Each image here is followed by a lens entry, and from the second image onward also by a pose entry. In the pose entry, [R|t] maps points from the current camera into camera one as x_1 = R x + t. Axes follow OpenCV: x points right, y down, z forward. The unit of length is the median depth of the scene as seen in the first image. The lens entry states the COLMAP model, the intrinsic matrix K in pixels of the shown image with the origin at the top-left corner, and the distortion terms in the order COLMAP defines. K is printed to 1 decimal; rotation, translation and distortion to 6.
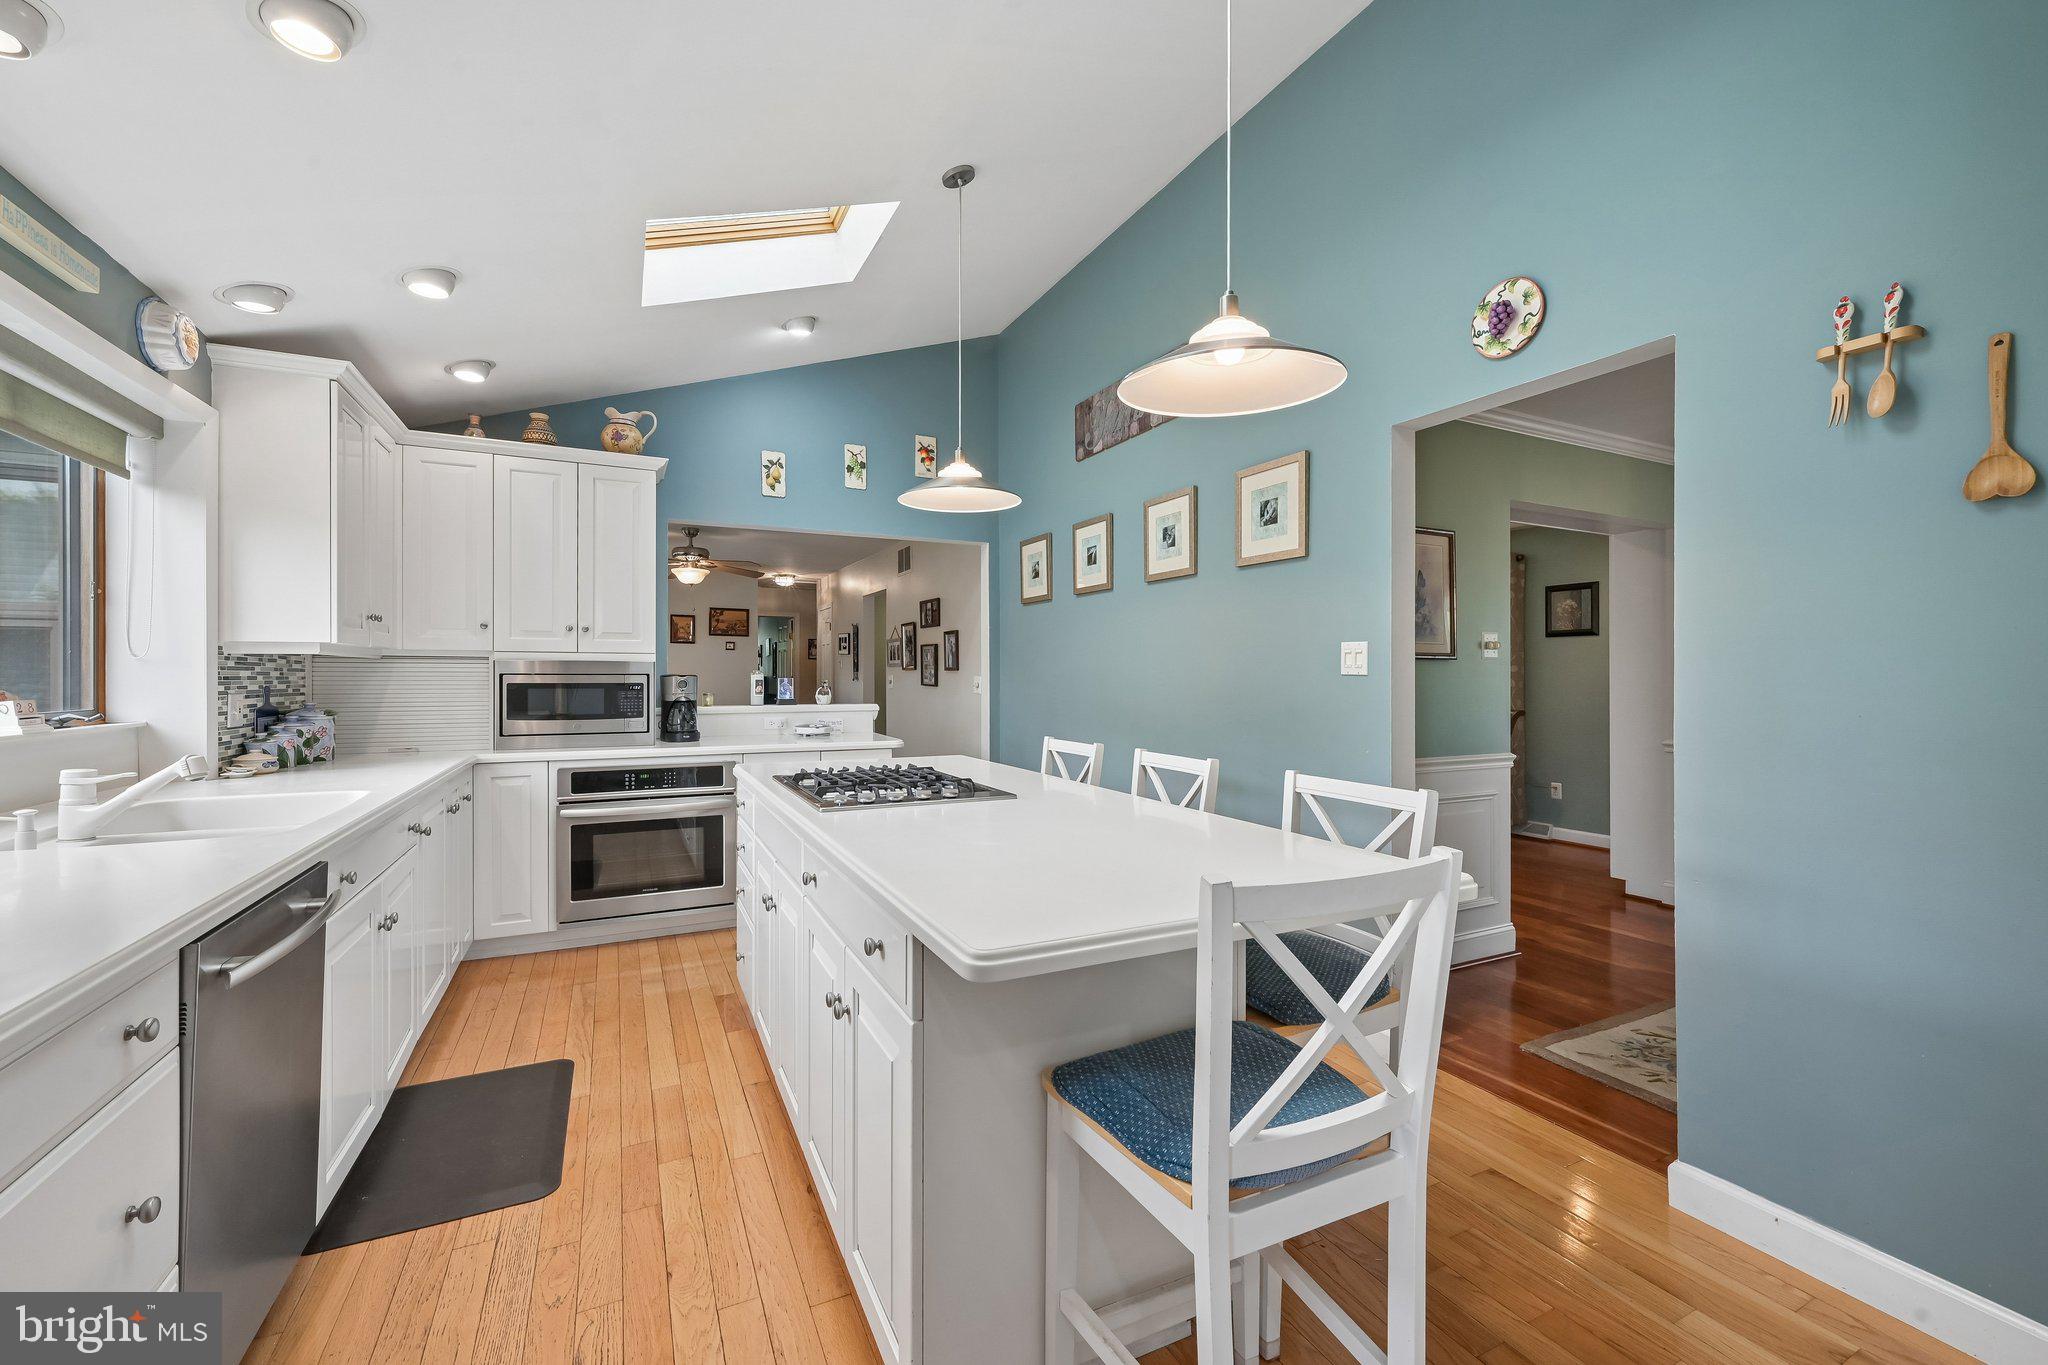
lens RADIAL K [[836.3, 0, 1046.6], [0, 836.3, 675.3], [0, 0, 1]] dist [0.000985, 0.000190]
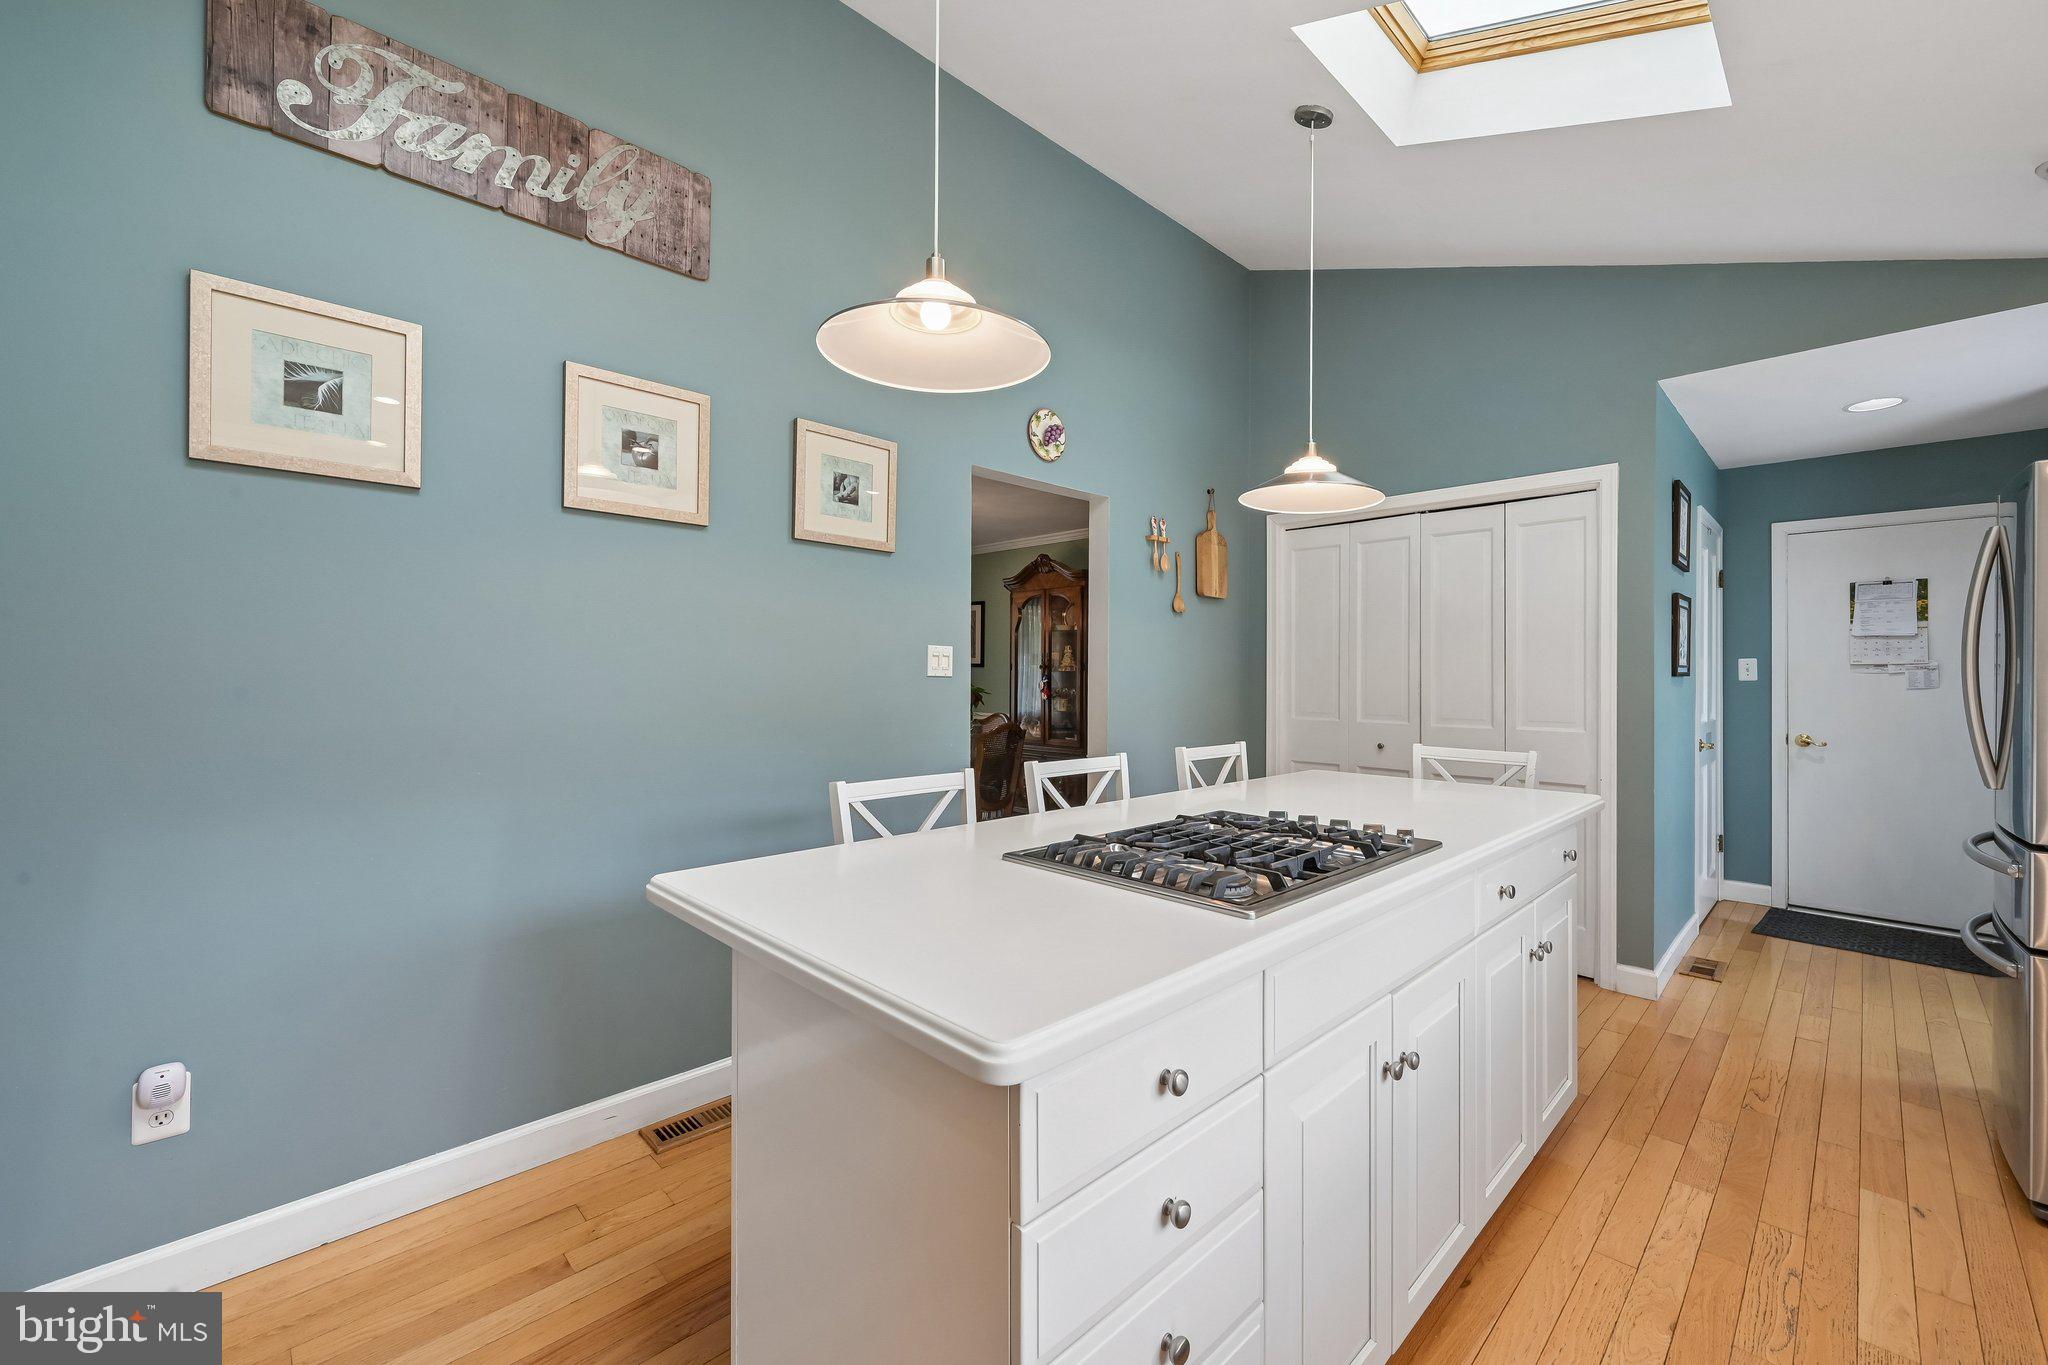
lens RADIAL K [[820.7, 0, 1024.0], [0, 820.7, 682.5], [0, 0, 1]] dist [-0.008809, -0.000144]
pose [[-0.294928, -0.005967, 0.955501, -0.598940], [-0.000554, 0.999981, 0.006074, 0.000615], [-0.955519, 0.001262, -0.294926, 1.069512]]
